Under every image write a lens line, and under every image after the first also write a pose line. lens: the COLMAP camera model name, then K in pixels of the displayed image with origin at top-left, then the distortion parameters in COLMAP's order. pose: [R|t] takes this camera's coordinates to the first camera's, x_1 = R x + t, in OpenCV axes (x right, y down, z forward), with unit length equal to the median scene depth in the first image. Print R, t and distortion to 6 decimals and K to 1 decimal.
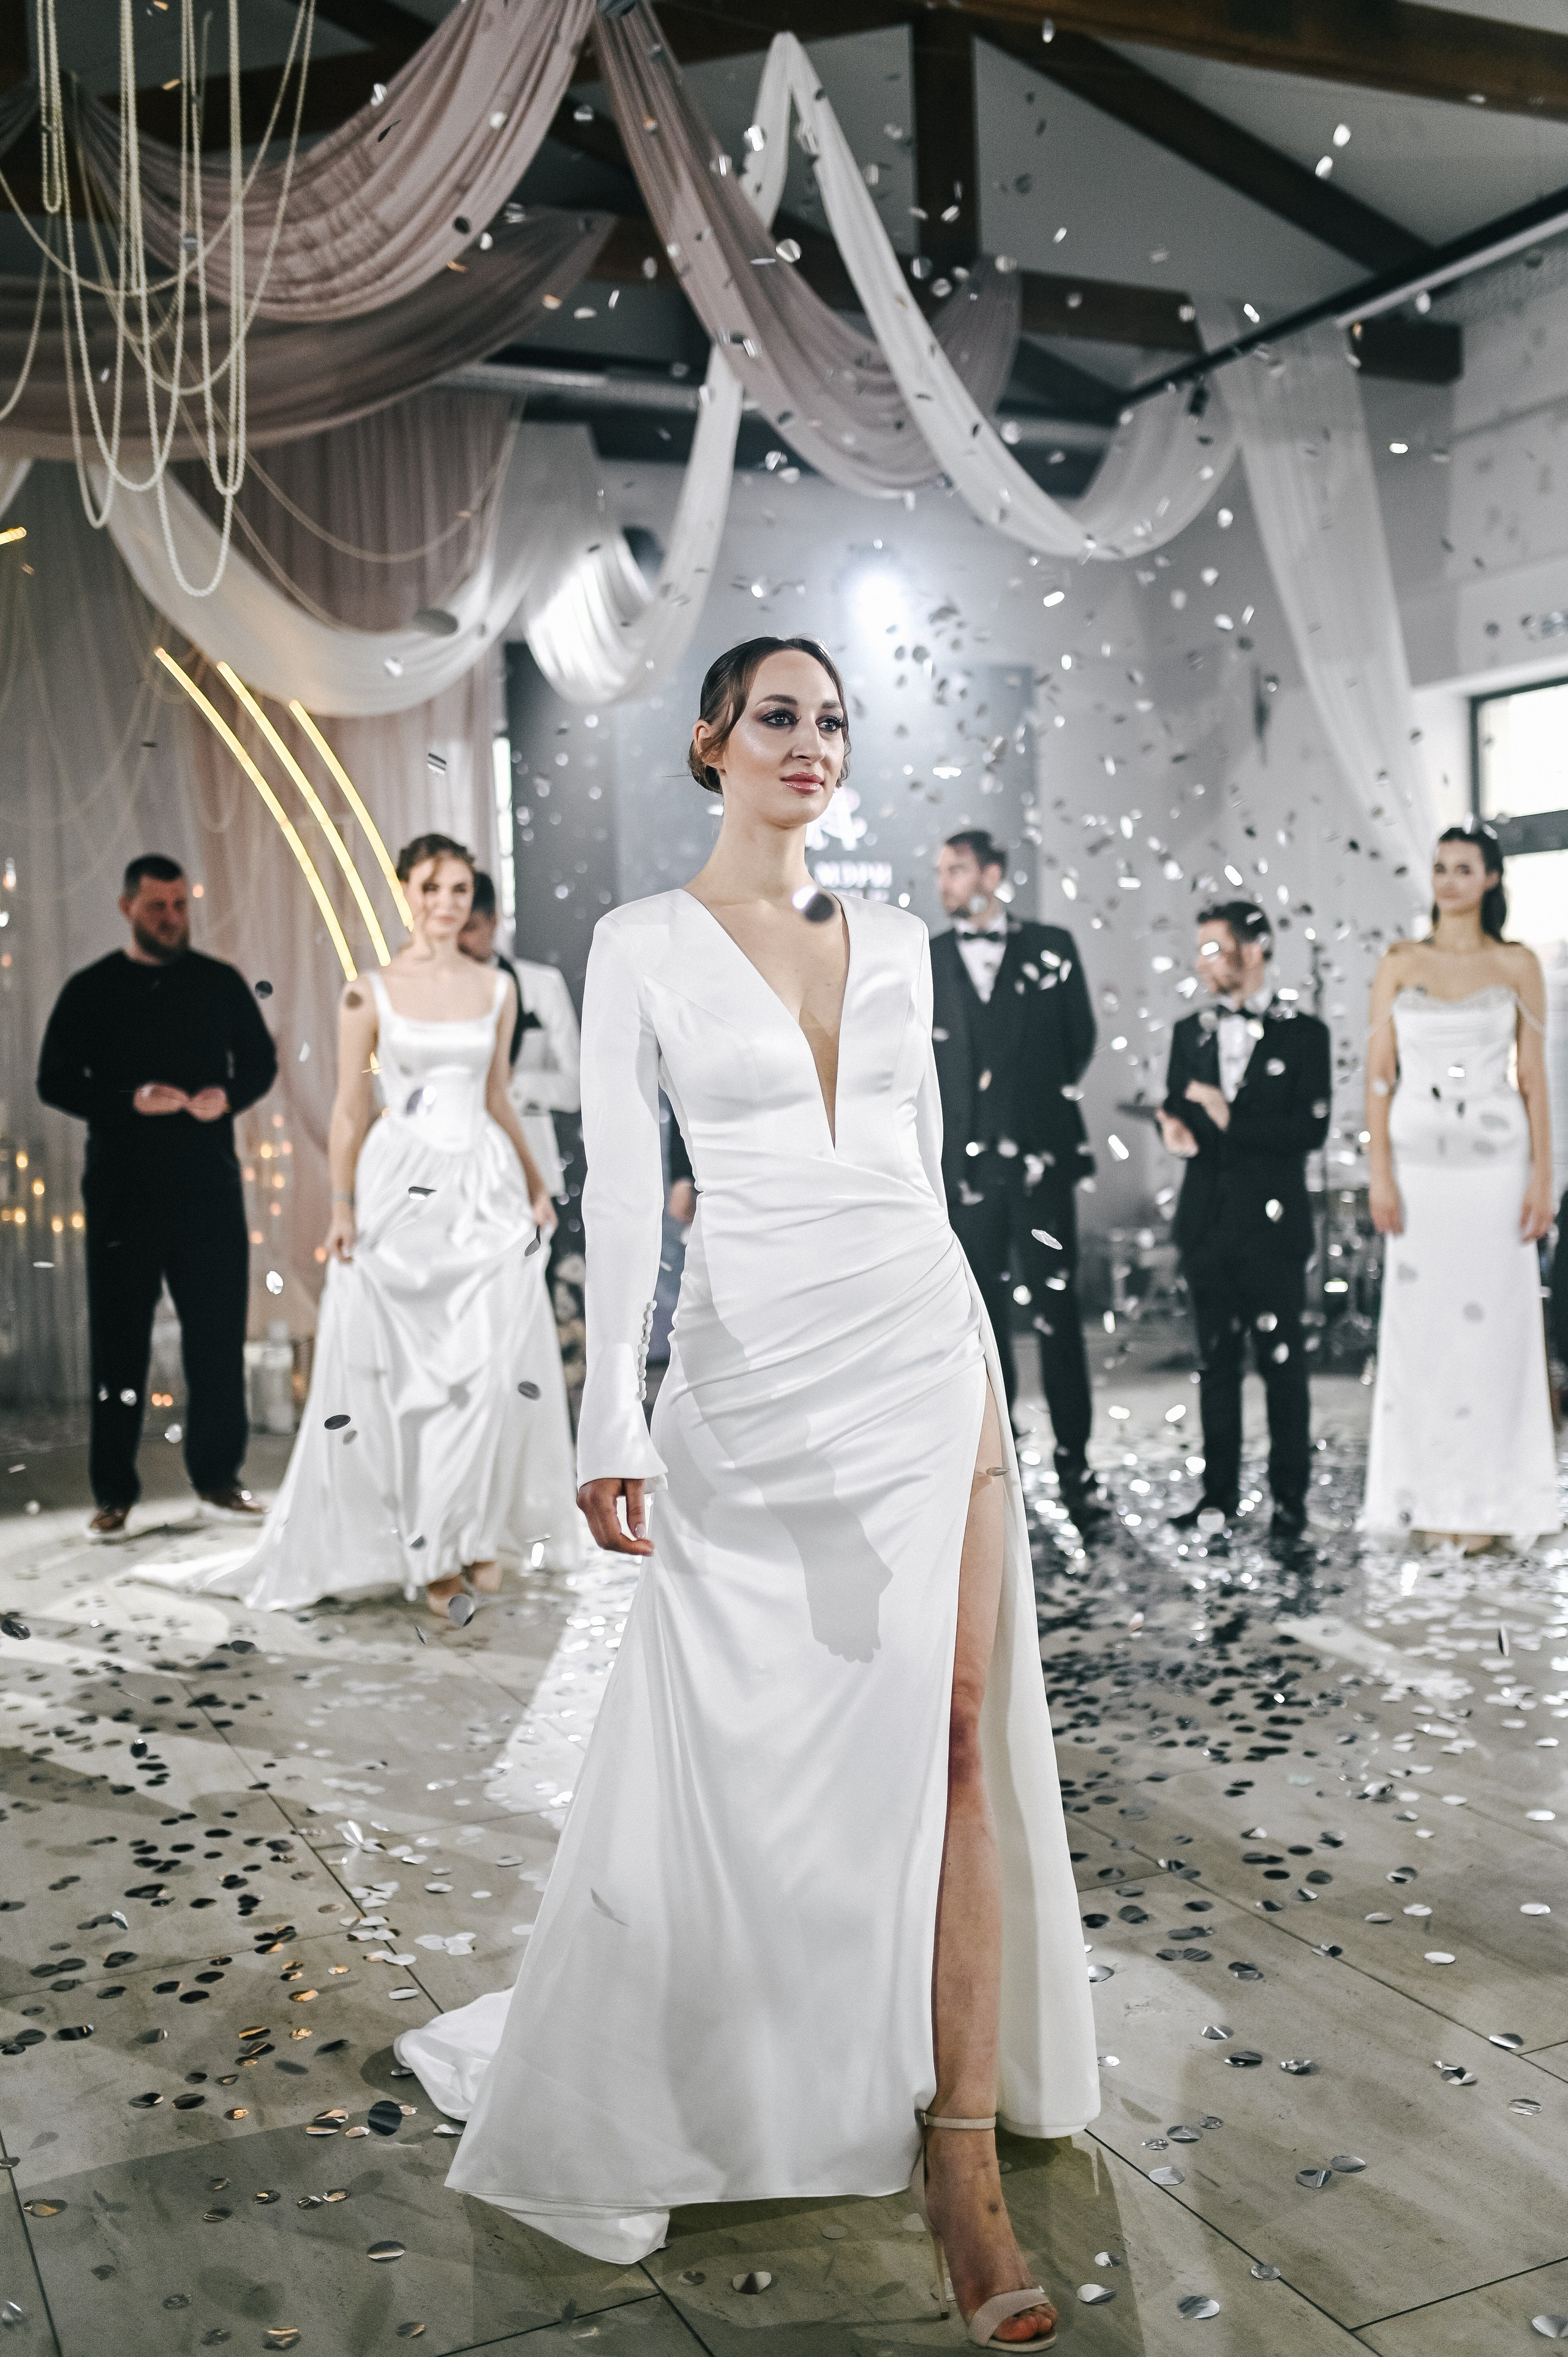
lens RADIAL K [[2441.0, 0, 816.7], [0, 2441.0, 1123.0], [0, 0, 1]] dist [-0.027811, 0.000000]
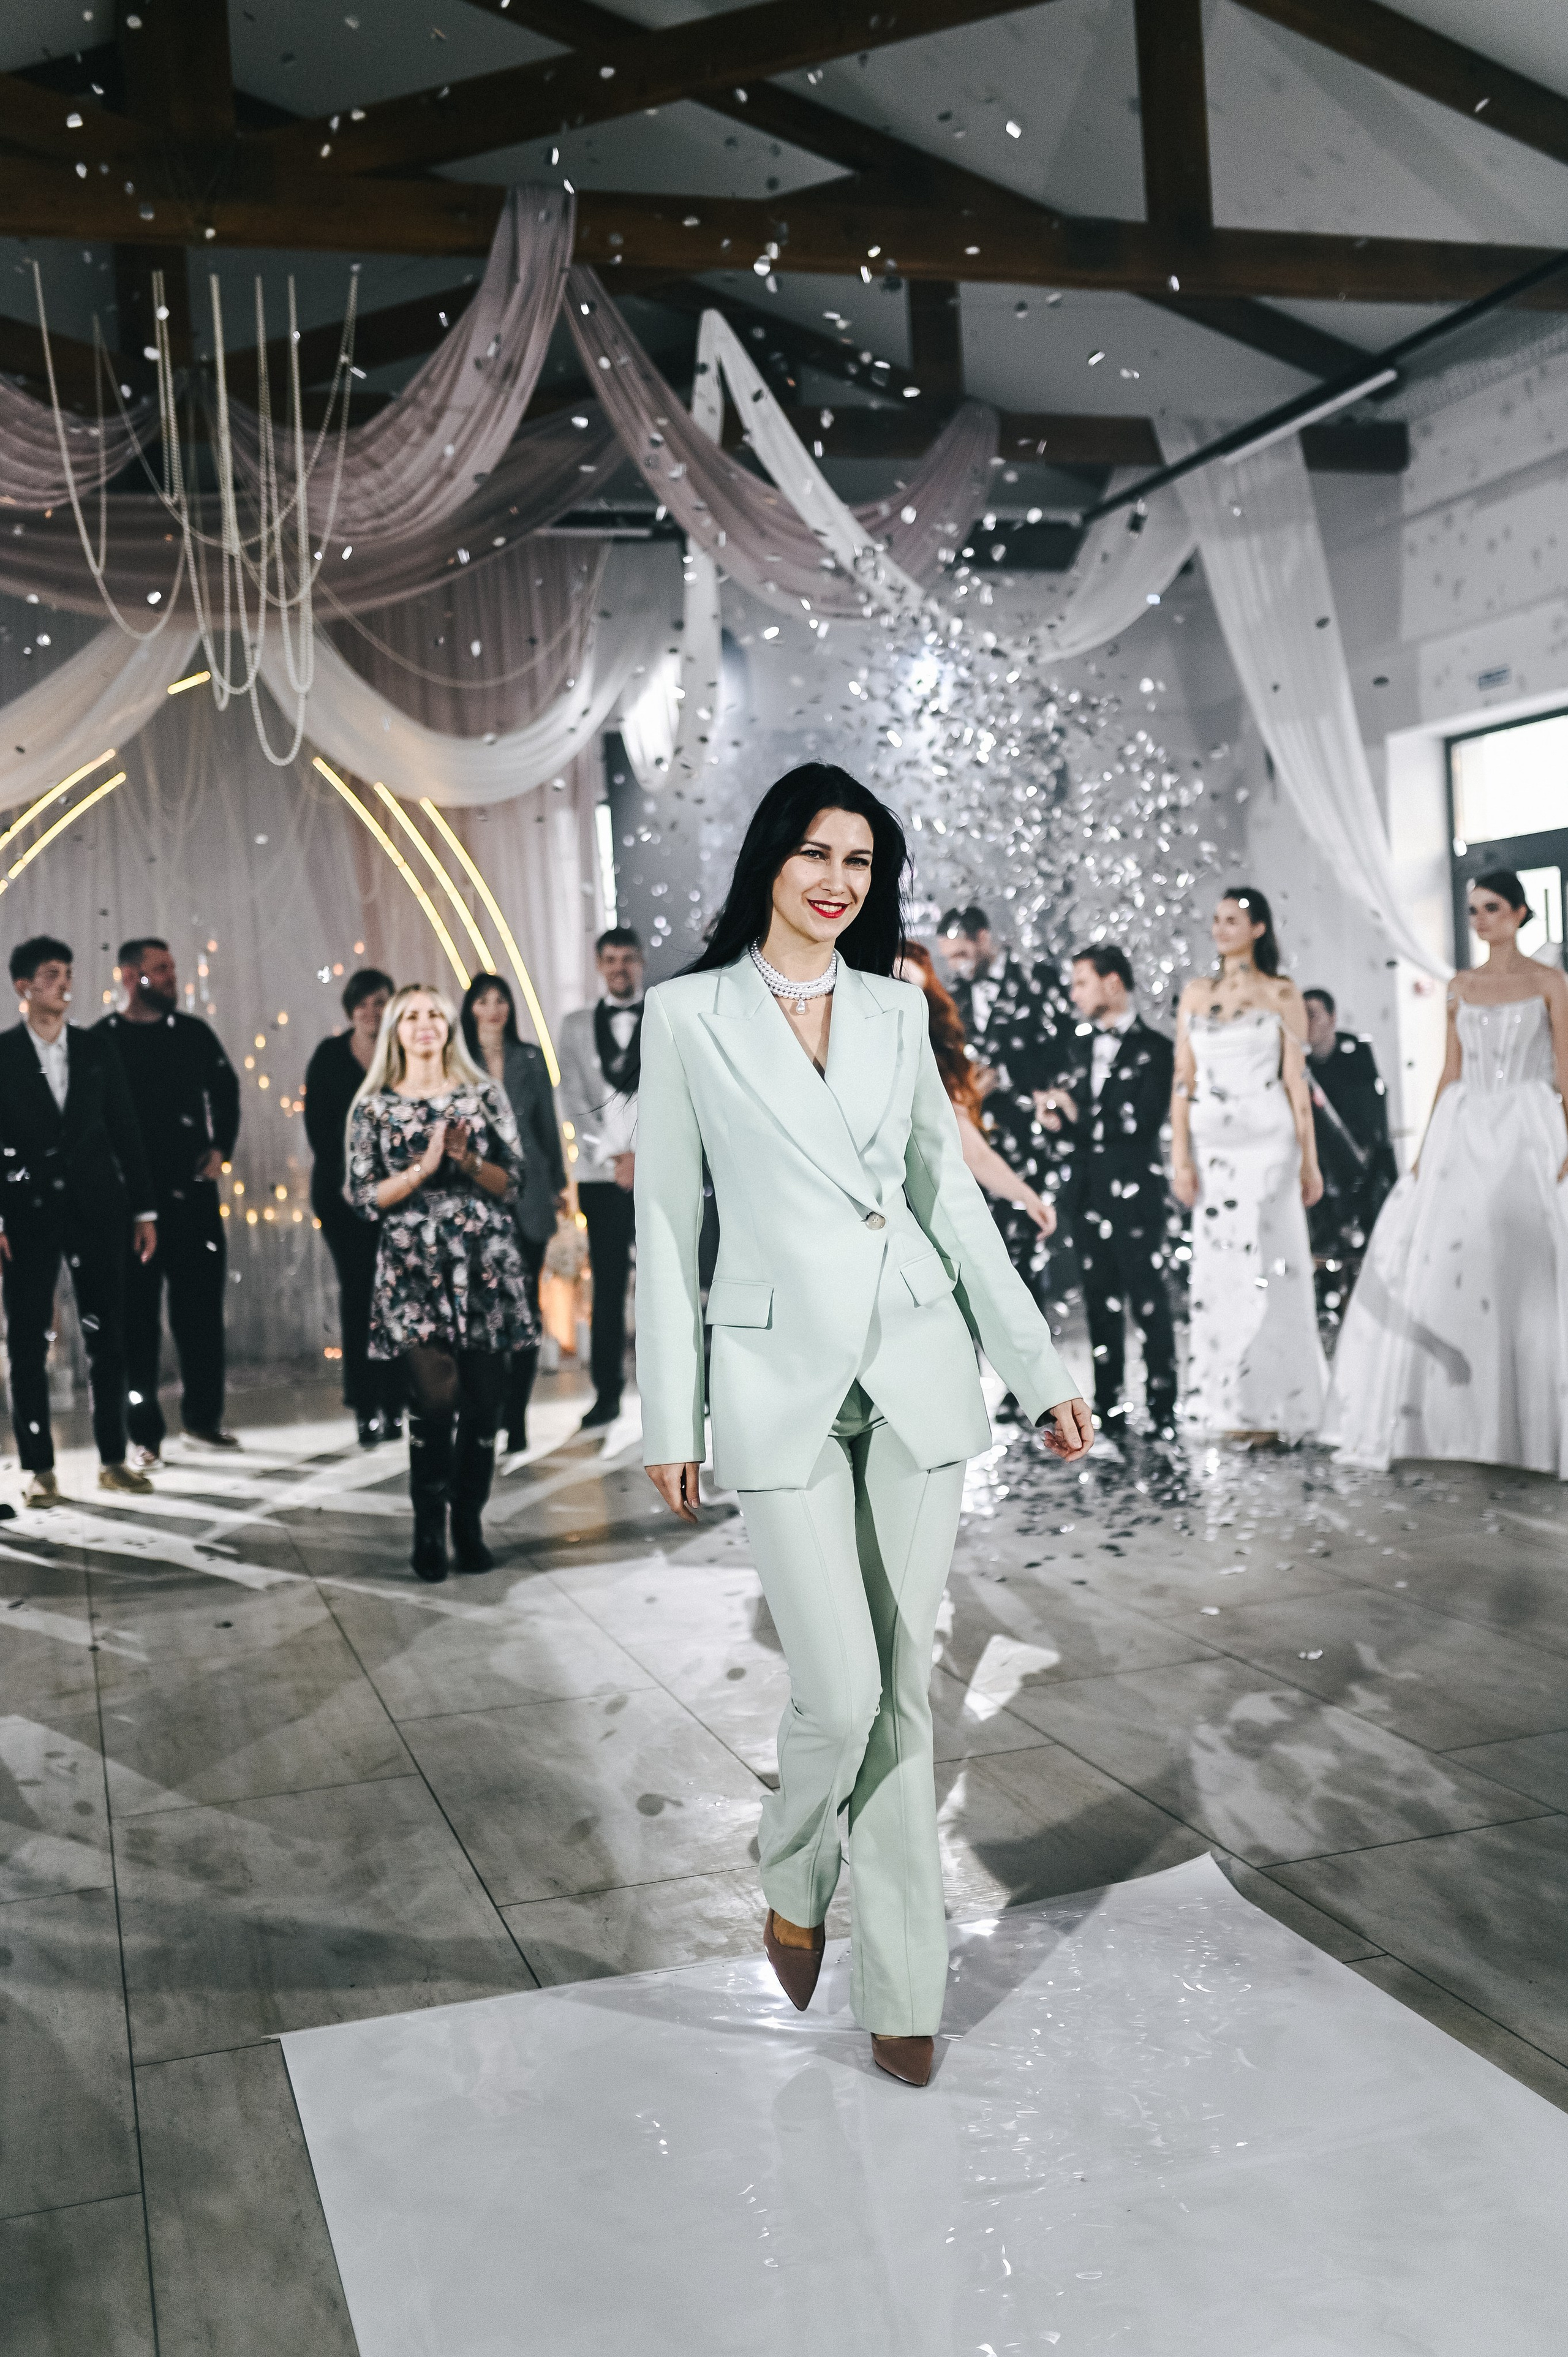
lens RADIAL K [[2441.3, 0, 767.6], [0, 2441.3, 1193.9], [0, 0, 1]] dist [-0.027811, 0.000000]
pose [[0.989705, -0.017500, -0.142051, 0.140238], [0.022020, 0.999298, 0.030313, -0.002892], [0.141421, -0.033129, 0.989395, -0.231593]]
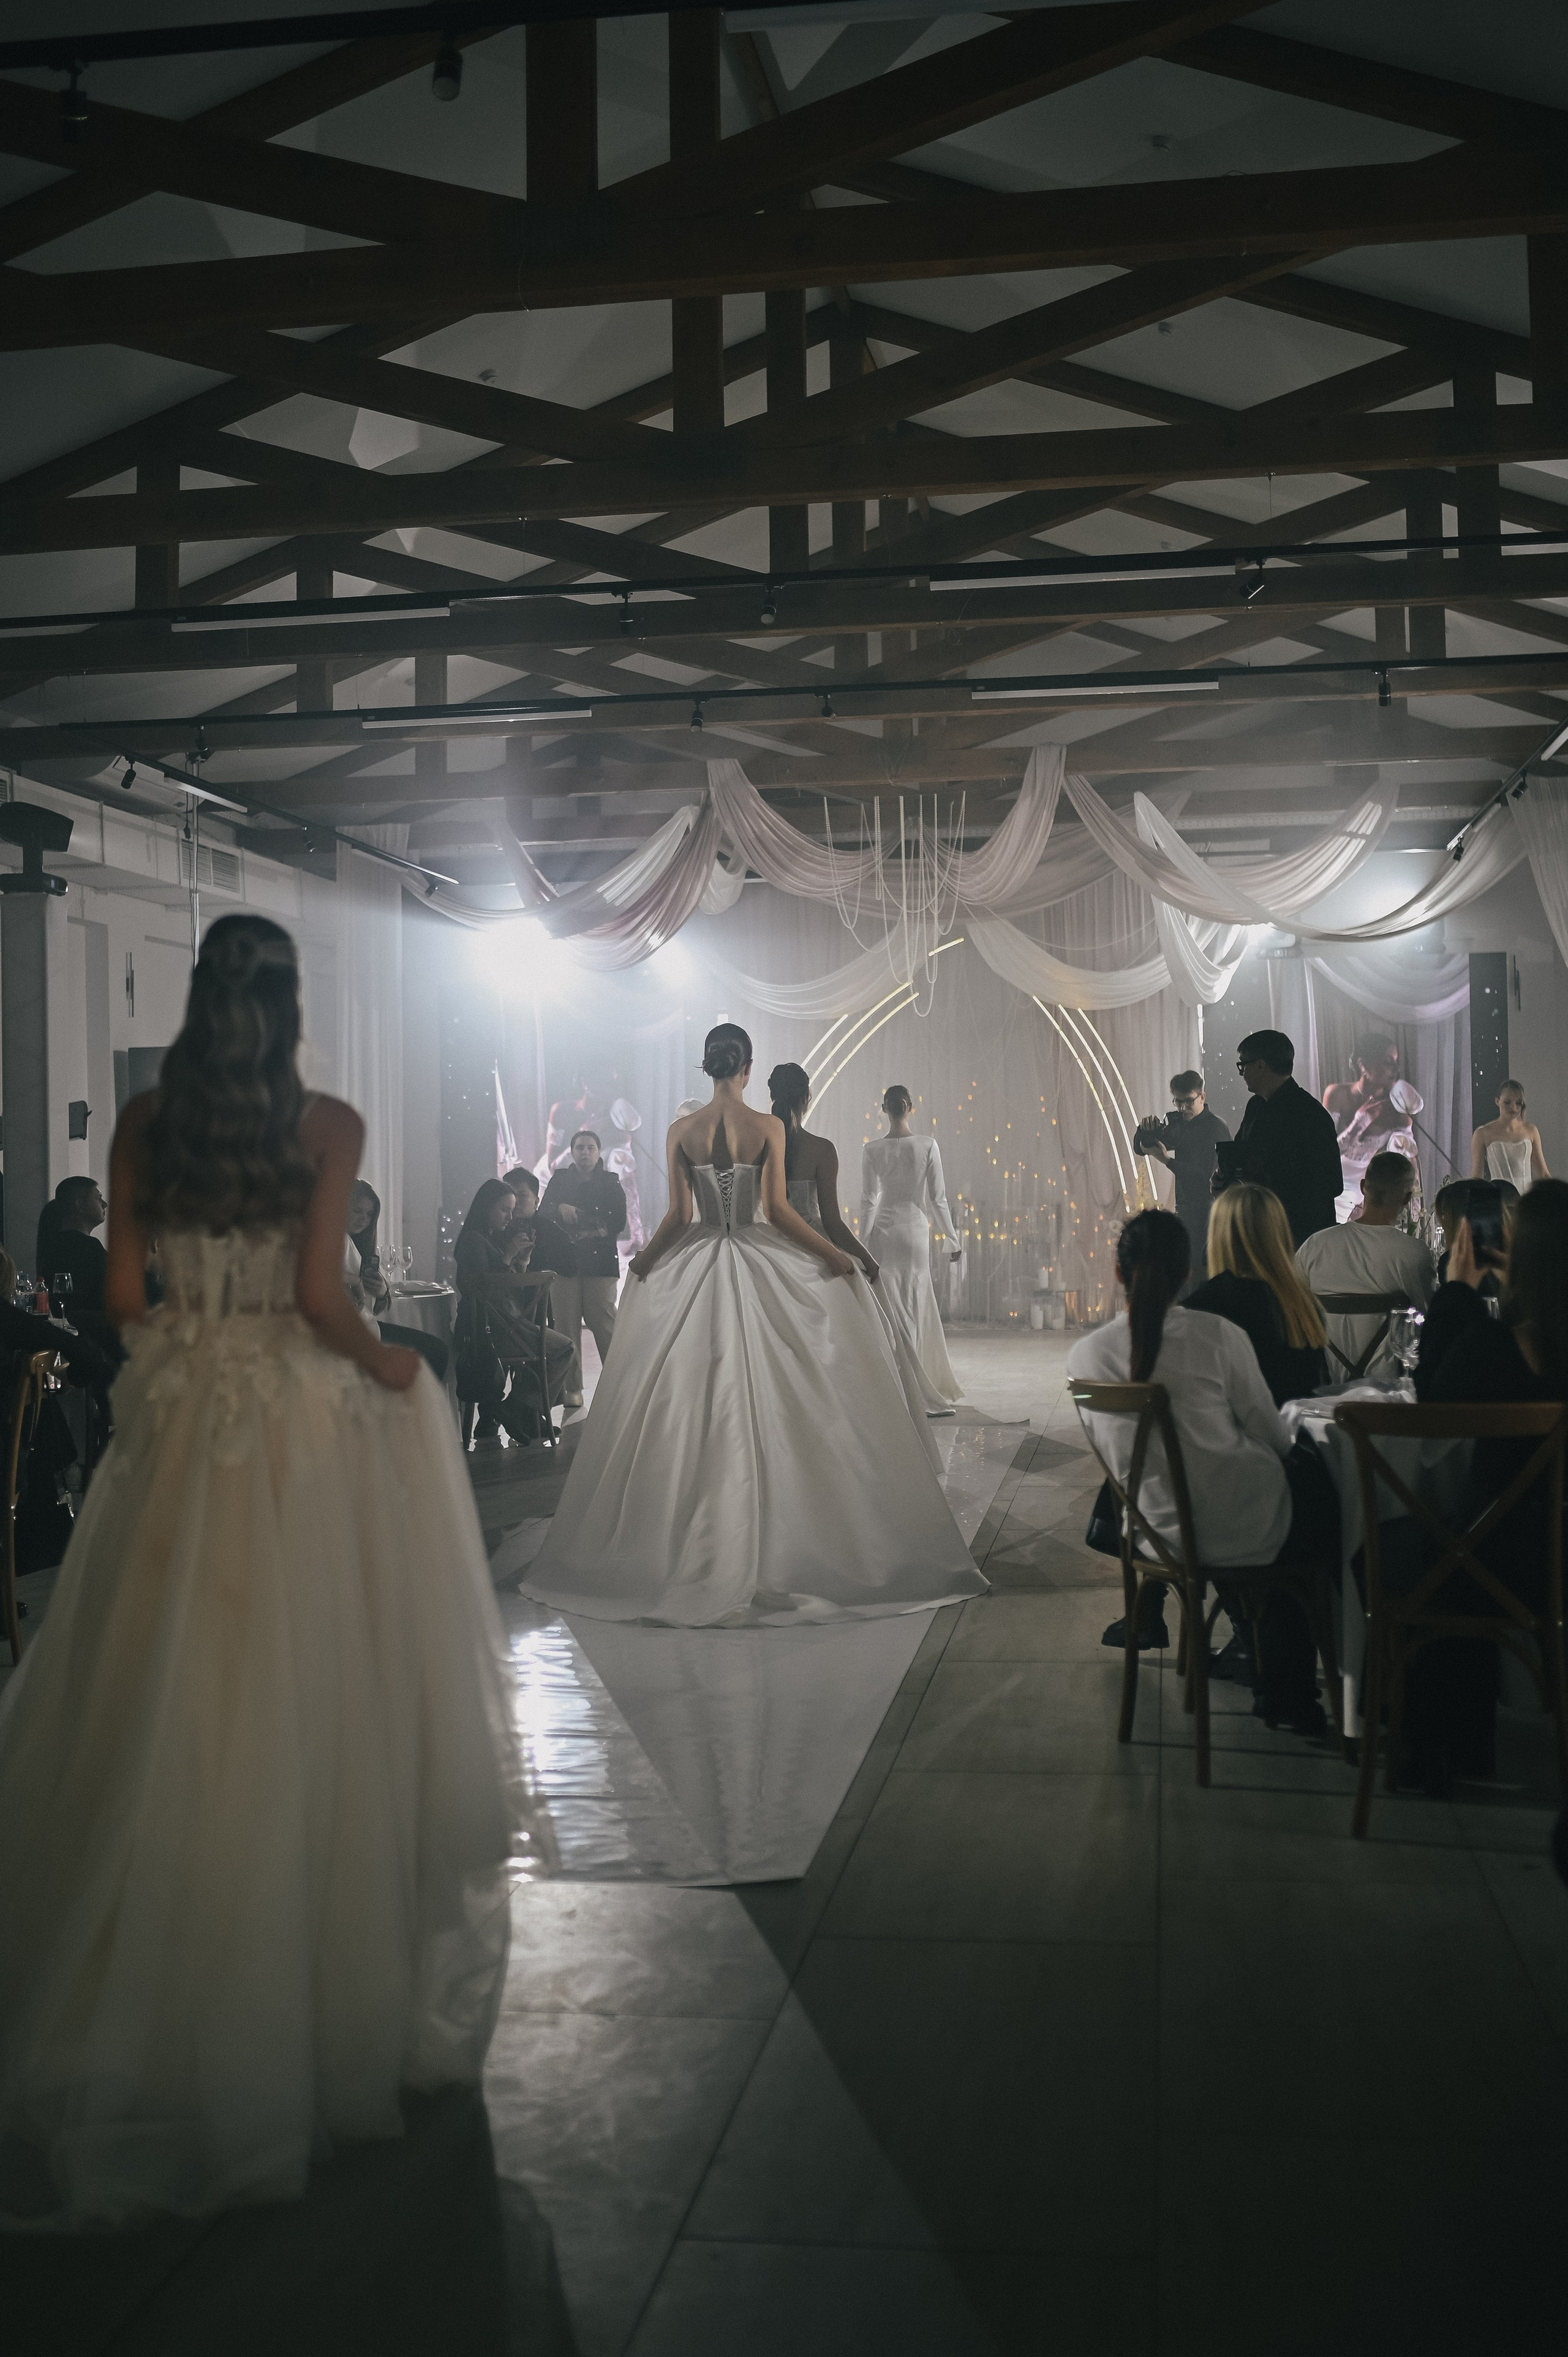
lens RADIAL K [[2441.3, 0, 808.5], [0, 2441.3, 1176.8], [0, 0, 1]] dist [-0.027811, 0.000000]
pose [[0.816345, 0.023419, -0.577089, 0.912666], [-0.026418, 0.999646, 0.003196, -0.017264], [0.576960, 0.012636, 0.816675, -1.009571]]
